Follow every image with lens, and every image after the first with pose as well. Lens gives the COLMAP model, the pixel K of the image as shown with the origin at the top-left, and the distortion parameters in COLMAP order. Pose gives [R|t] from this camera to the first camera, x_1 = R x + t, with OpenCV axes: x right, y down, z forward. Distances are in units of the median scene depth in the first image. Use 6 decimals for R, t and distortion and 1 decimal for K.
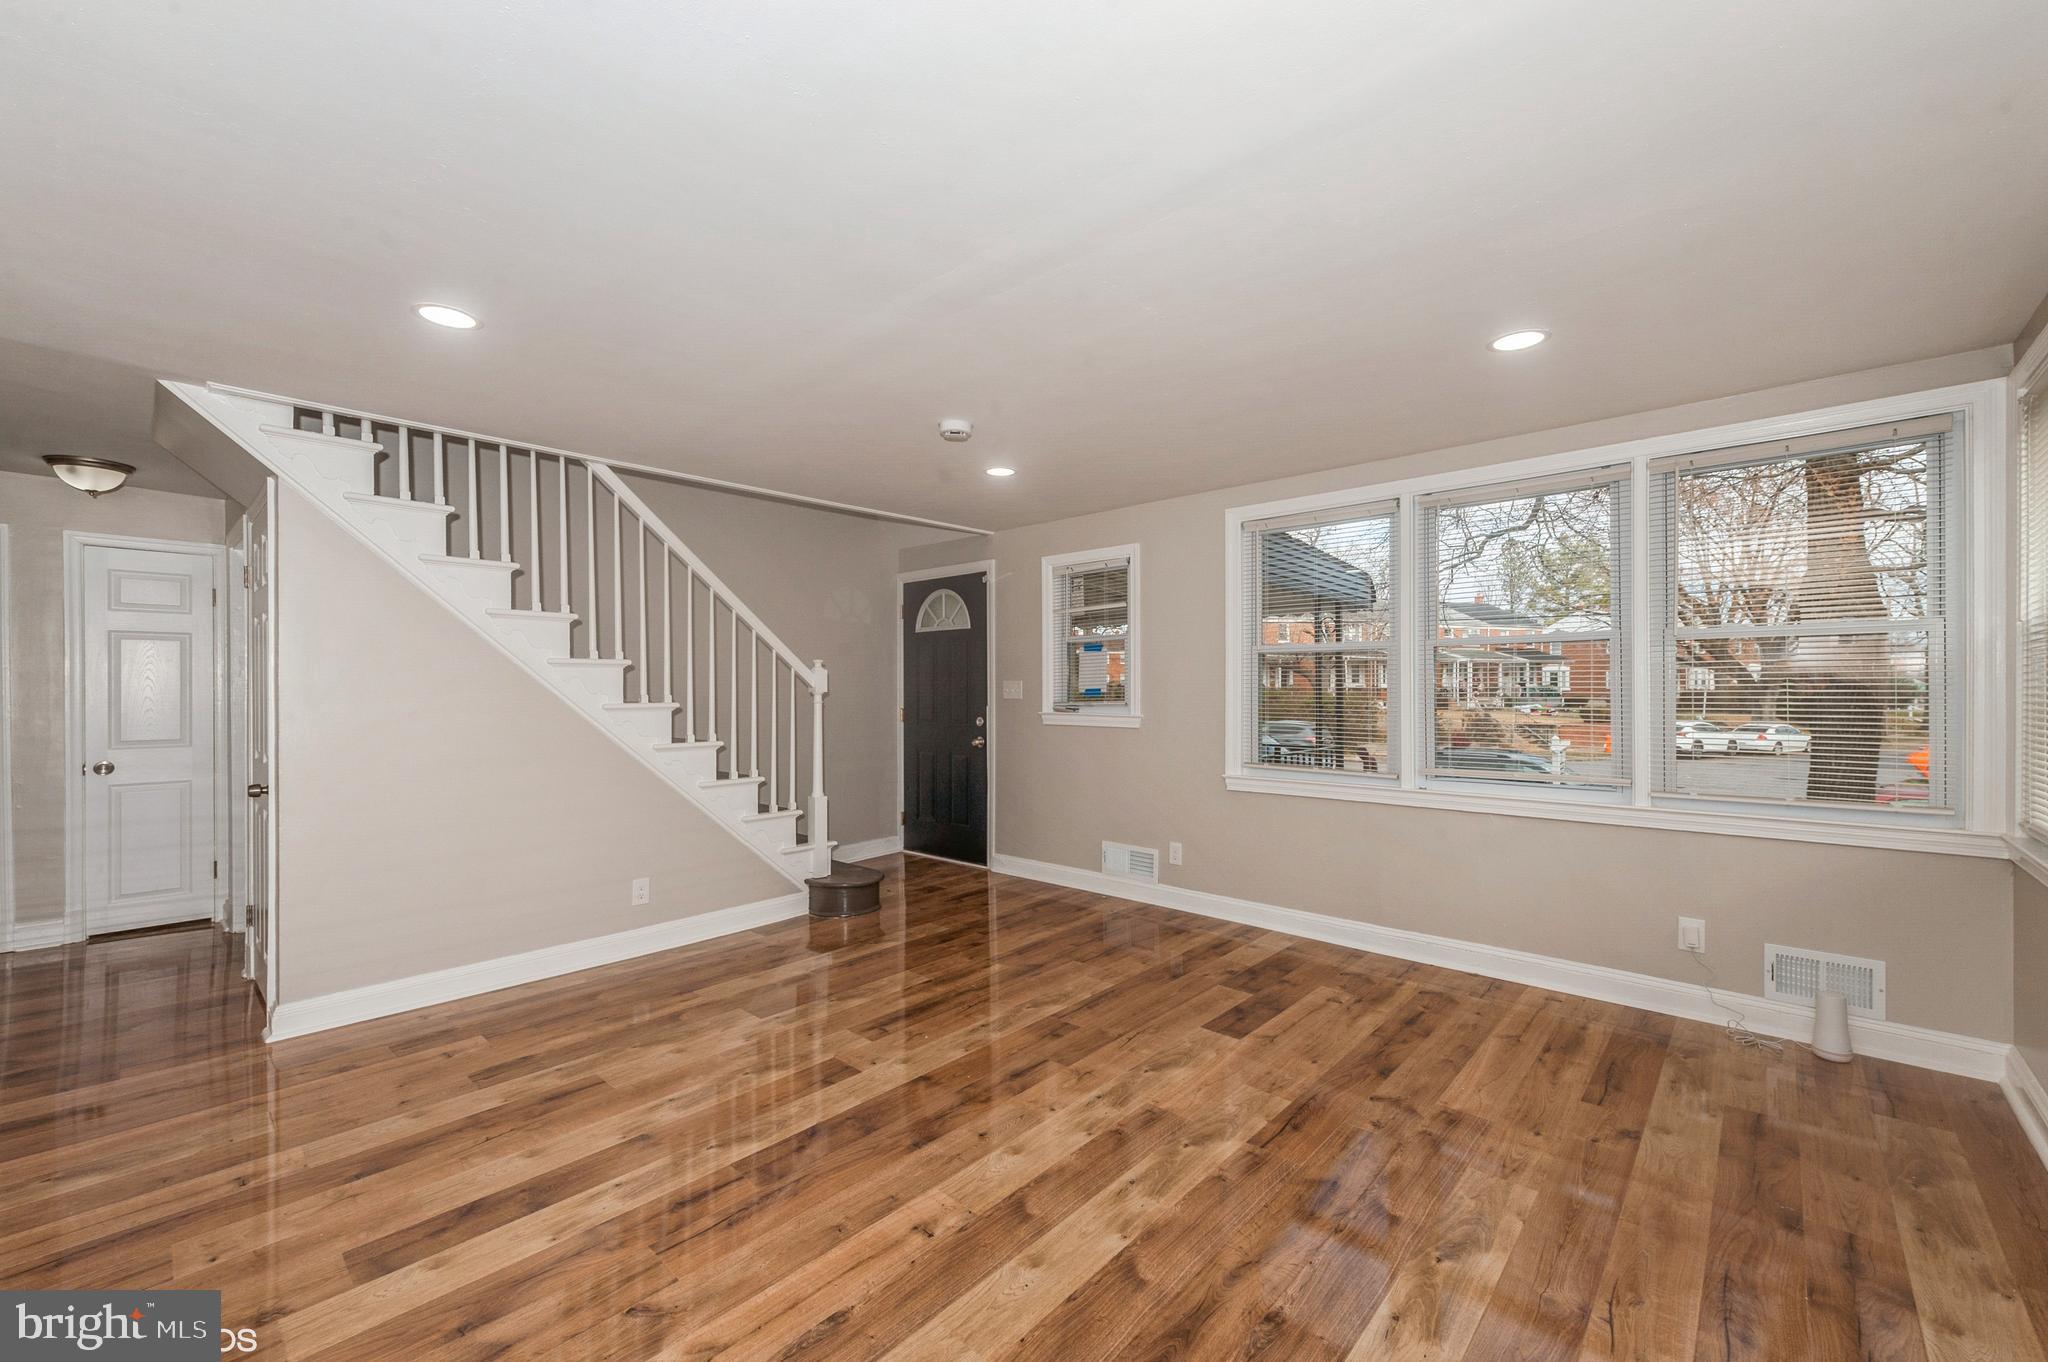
lens RADIAL K [[808.0, 0, 1017.7], [0, 808.0, 686.3], [0, 0, 1]] dist [0.015017, -0.000300]
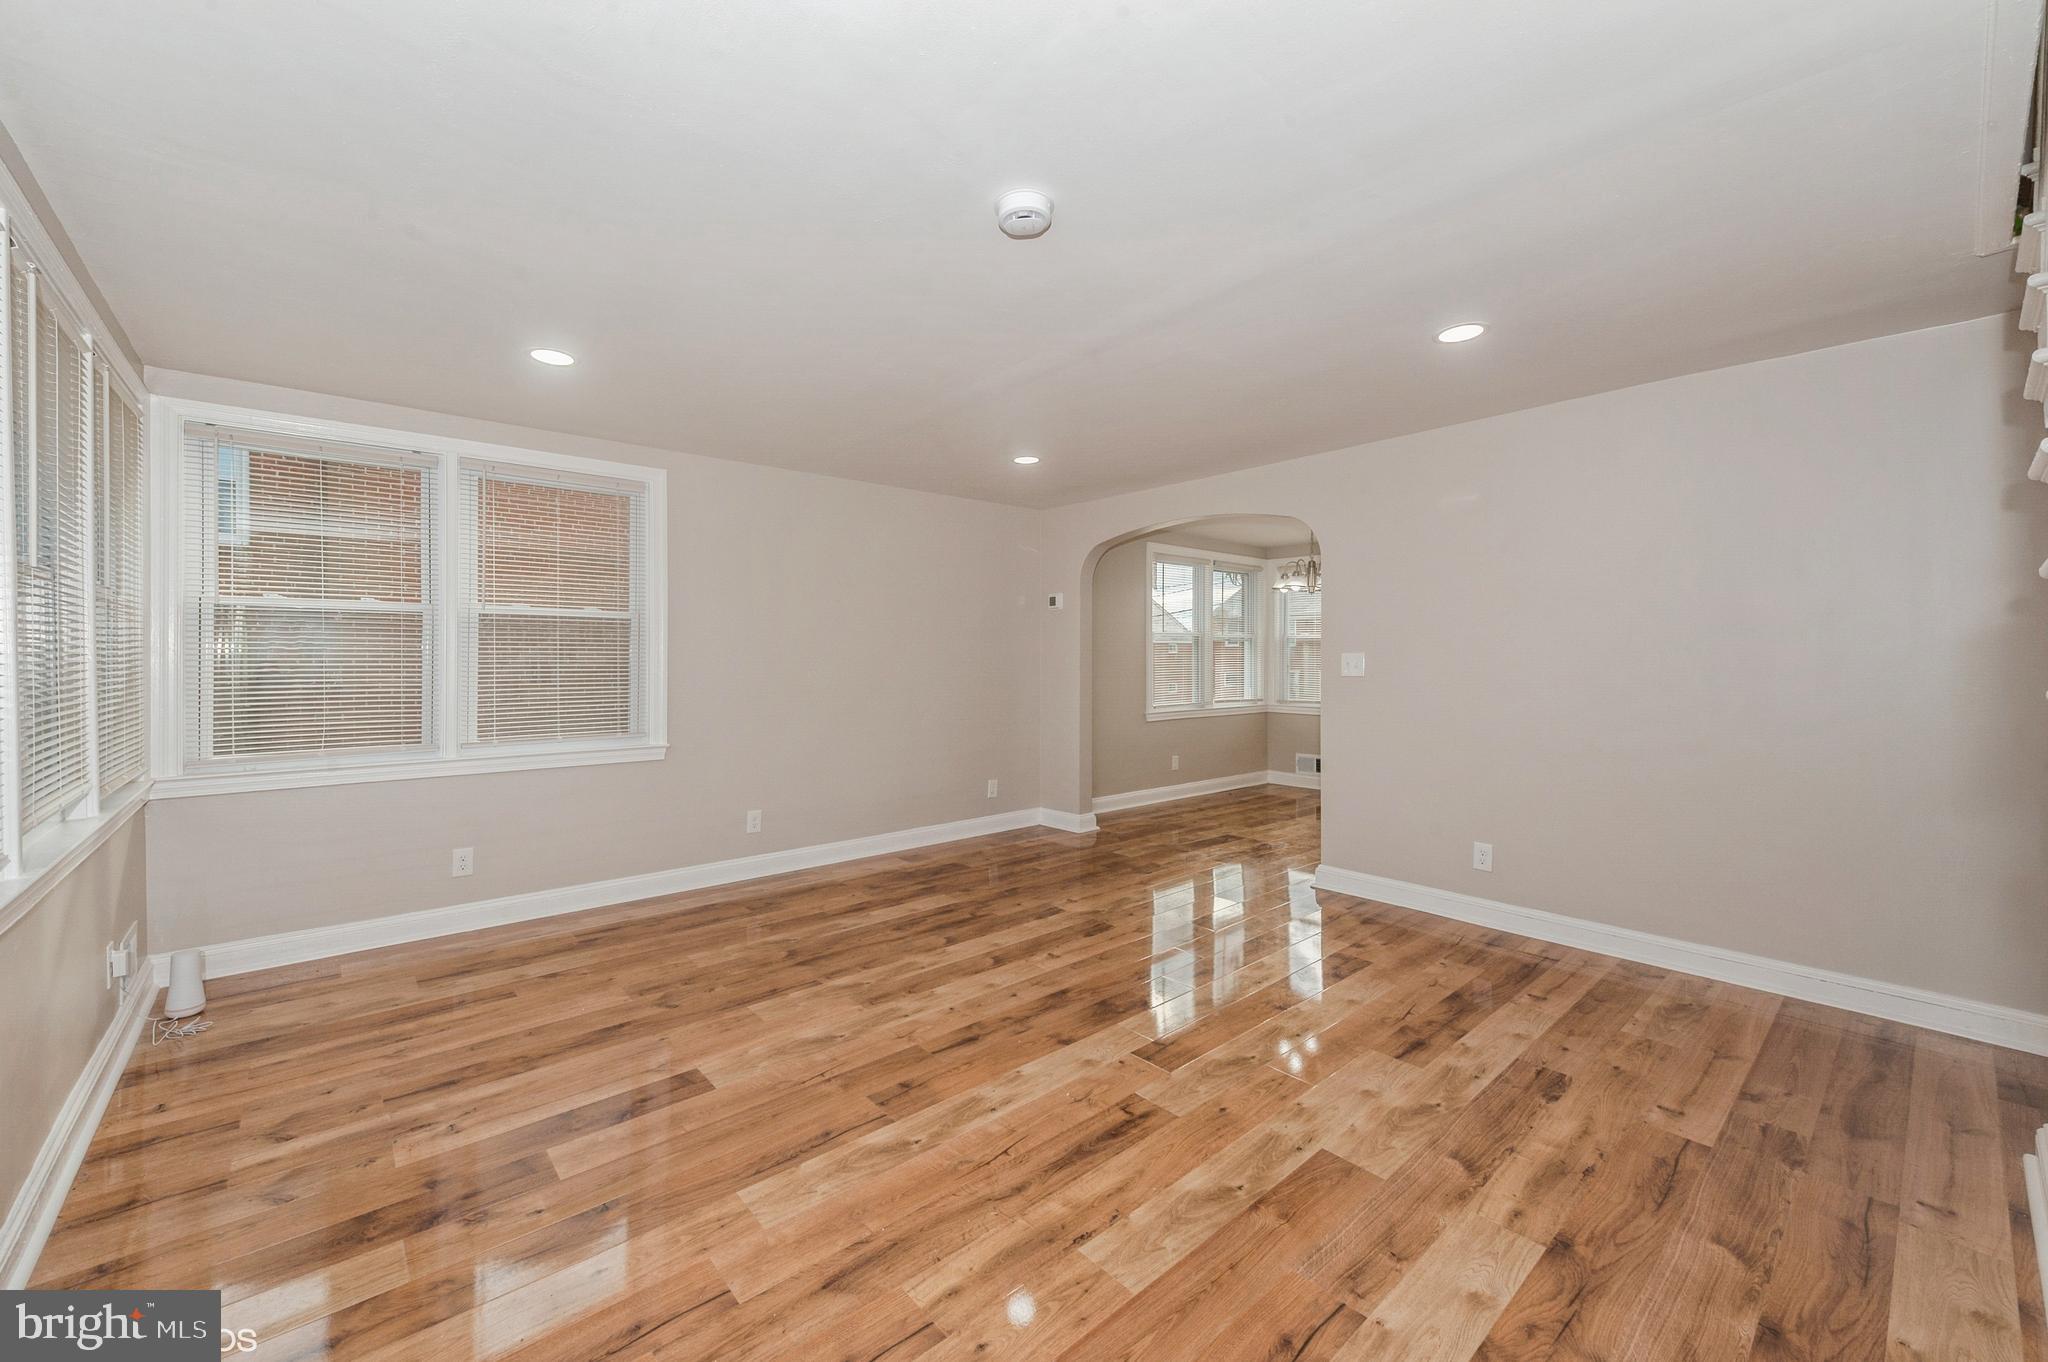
lens RADIAL K [[808.0, 0, 1017.7], [0, 808.0, 686.3], [0, 0, 1]] dist [0.015017, -0.000300]
pose [[-0.993790, 0.002408, 0.111242, -0.150583], [0.006430, 0.999338, 0.035812, 0.009109], [-0.111082, 0.036305, -0.993148, 1.743548]]
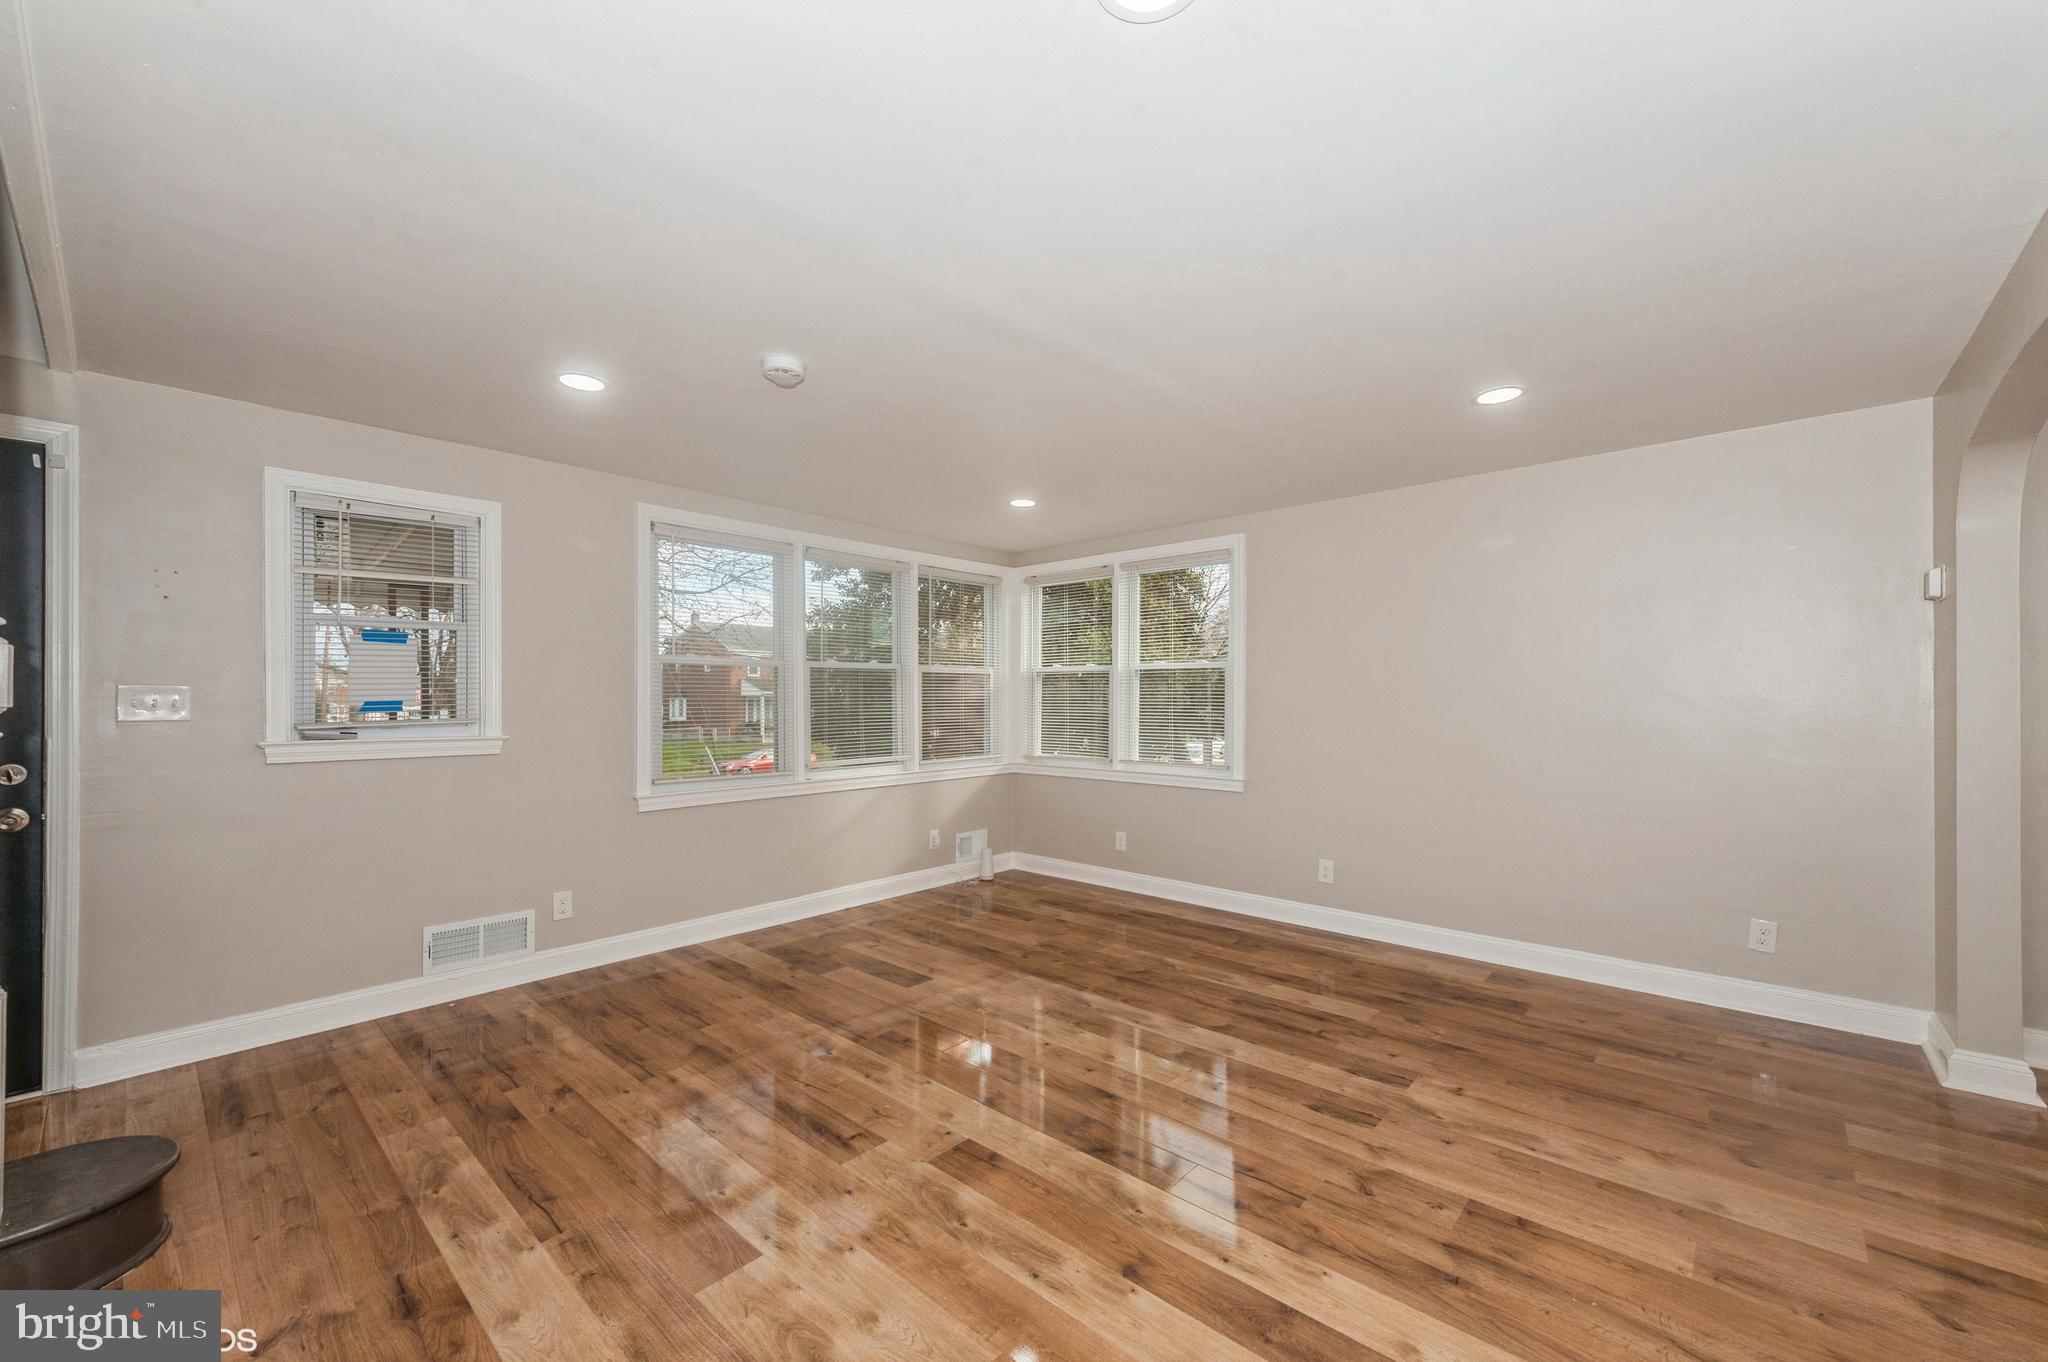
lens RADIAL K [[808.0, 0, 1017.7], [0, 808.0, 686.3], [0, 0, 1]] dist [0.015017, -0.000300]
pose [[-0.001738, 0.020570, 0.999787, -0.954583], [0.002920, 0.999784, -0.020565, 0.011614], [-0.999994, 0.002884, -0.001798, 0.850080]]
